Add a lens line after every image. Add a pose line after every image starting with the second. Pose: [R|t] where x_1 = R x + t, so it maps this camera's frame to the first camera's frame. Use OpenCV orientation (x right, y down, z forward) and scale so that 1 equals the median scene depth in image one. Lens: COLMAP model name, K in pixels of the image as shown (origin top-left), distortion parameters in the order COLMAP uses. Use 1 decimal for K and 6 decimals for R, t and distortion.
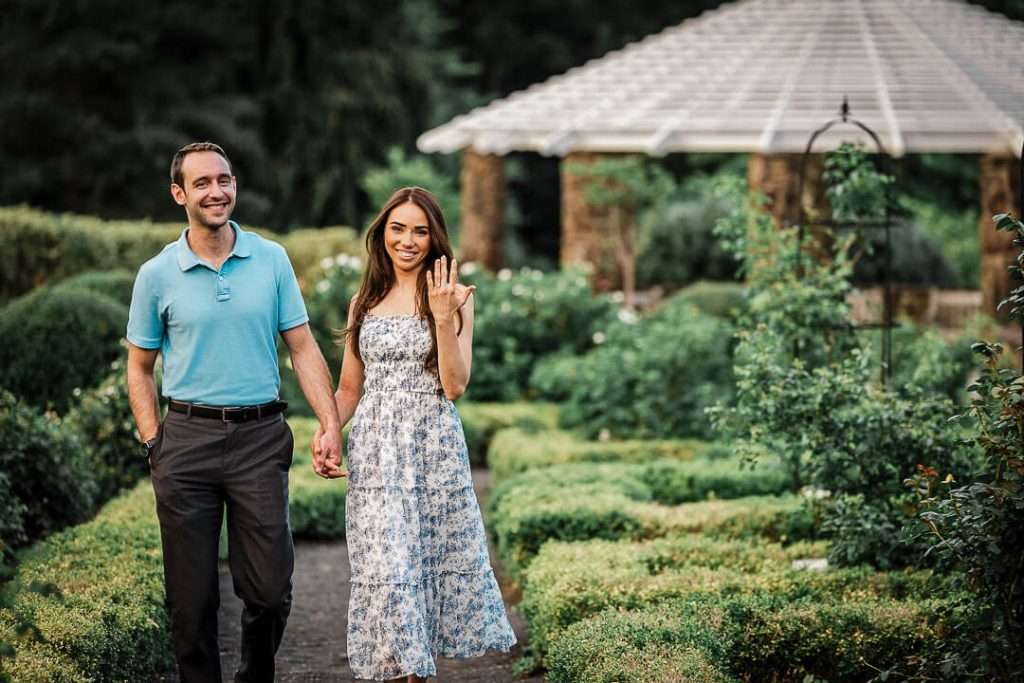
lens RADIAL K [[5427.8, 0, 512.0], [0, 5427.8, 341.5], [0, 0, 1]] dist [0.211073, -5.164074]
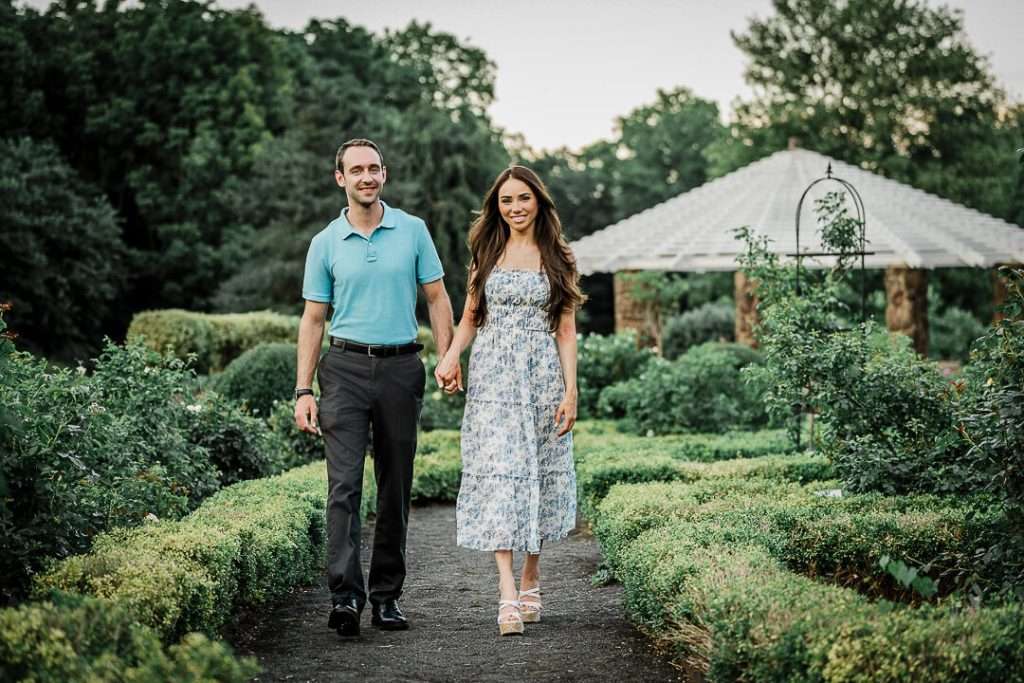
lens RADIAL K [[5427.8, 0, 512.0], [0, 5427.8, 341.5], [0, 0, 1]] dist [0.211073, -5.164074]
pose [[0.999774, -0.015781, -0.014269, 0.000945], [0.016082, 0.999646, 0.021213, -0.023741], [0.013929, -0.021438, 0.999673, -0.271427]]
